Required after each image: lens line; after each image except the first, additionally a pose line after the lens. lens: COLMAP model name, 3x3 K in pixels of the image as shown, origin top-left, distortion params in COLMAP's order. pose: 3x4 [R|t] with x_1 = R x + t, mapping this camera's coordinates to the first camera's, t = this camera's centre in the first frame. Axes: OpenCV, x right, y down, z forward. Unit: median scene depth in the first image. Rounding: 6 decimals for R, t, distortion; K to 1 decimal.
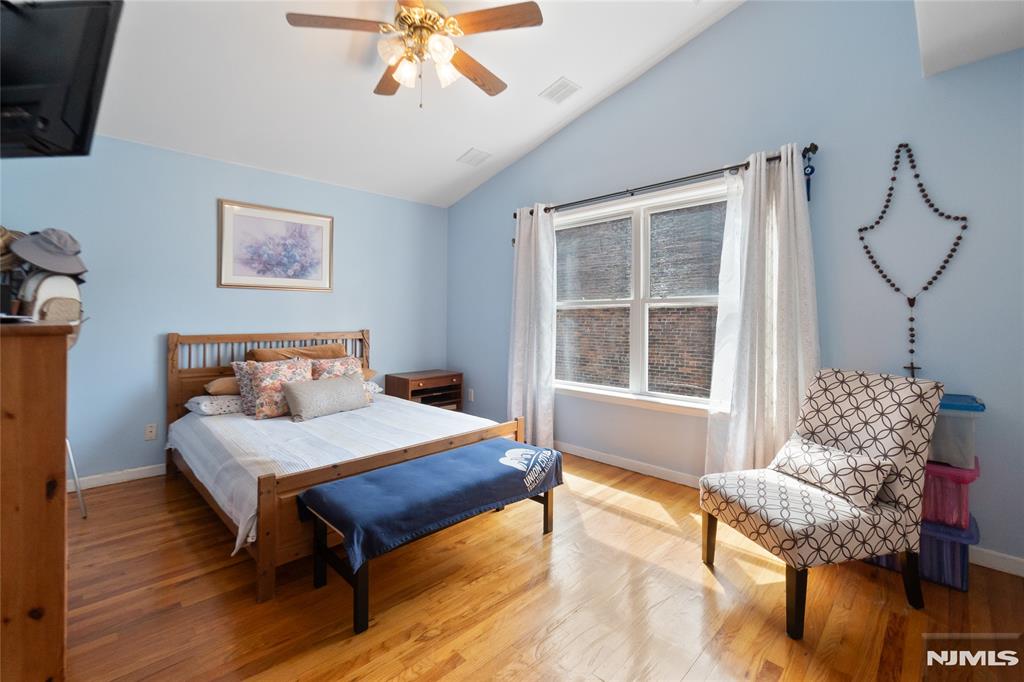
lens RADIAL K [[440.7, 0, 512.3], [0, 440.7, 318.8], [0, 0, 1]] dist [-0.000664, 0.000249]
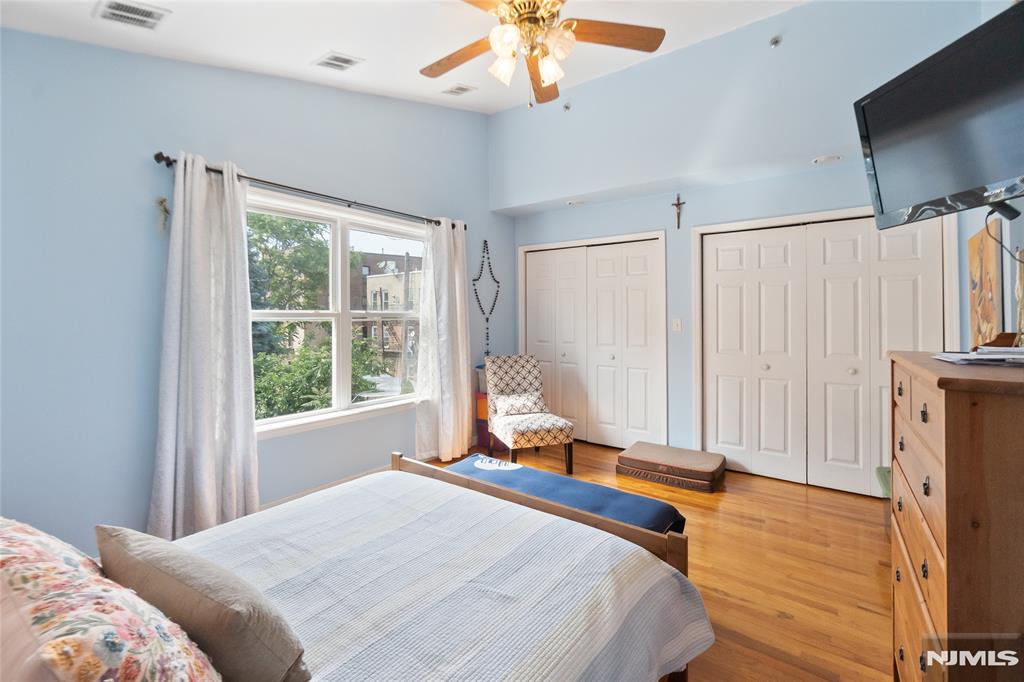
lens RADIAL K [[440.7, 0, 512.3], [0, 440.7, 318.8], [0, 0, 1]] dist [-0.000664, 0.000249]
pose [[-0.143186, -0.004356, 0.989686, -1.107785], [0.005392, 0.999972, 0.005181, -0.052292], [-0.989681, 0.006079, -0.143159, 1.169631]]
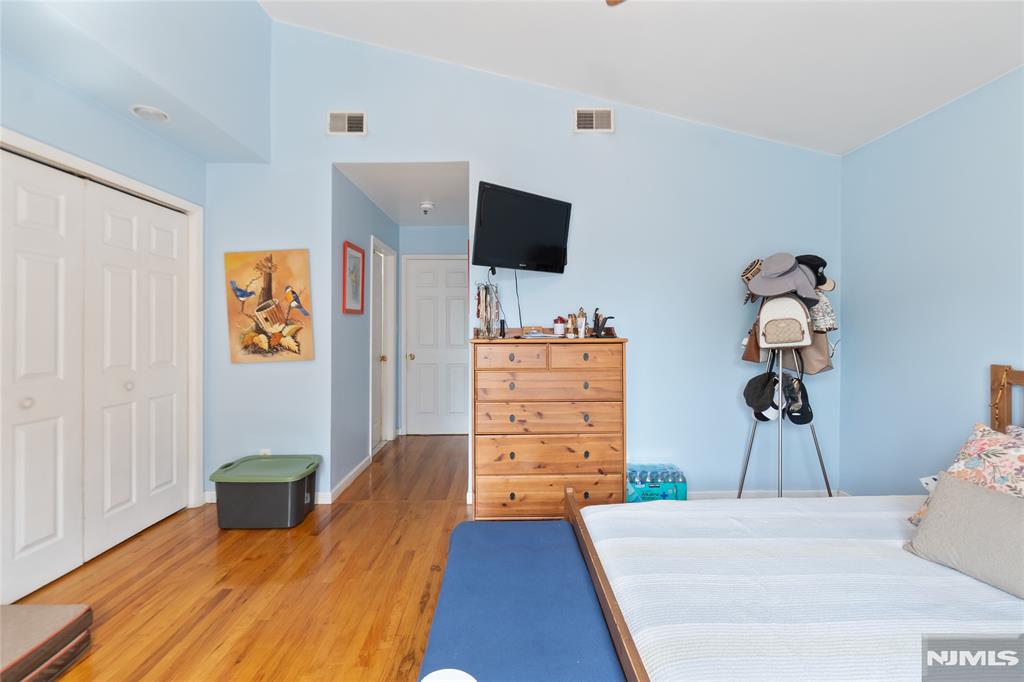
lens RADIAL K [[440.7, 0, 512.3], [0, 440.7, 318.8], [0, 0, 1]] dist [-0.000664, 0.000249]
pose [[-0.713433, -0.013334, -0.700597, 0.254891], [-0.006156, 0.999900, -0.012760, -0.030236], [0.700697, -0.004790, -0.713443, 1.376131]]
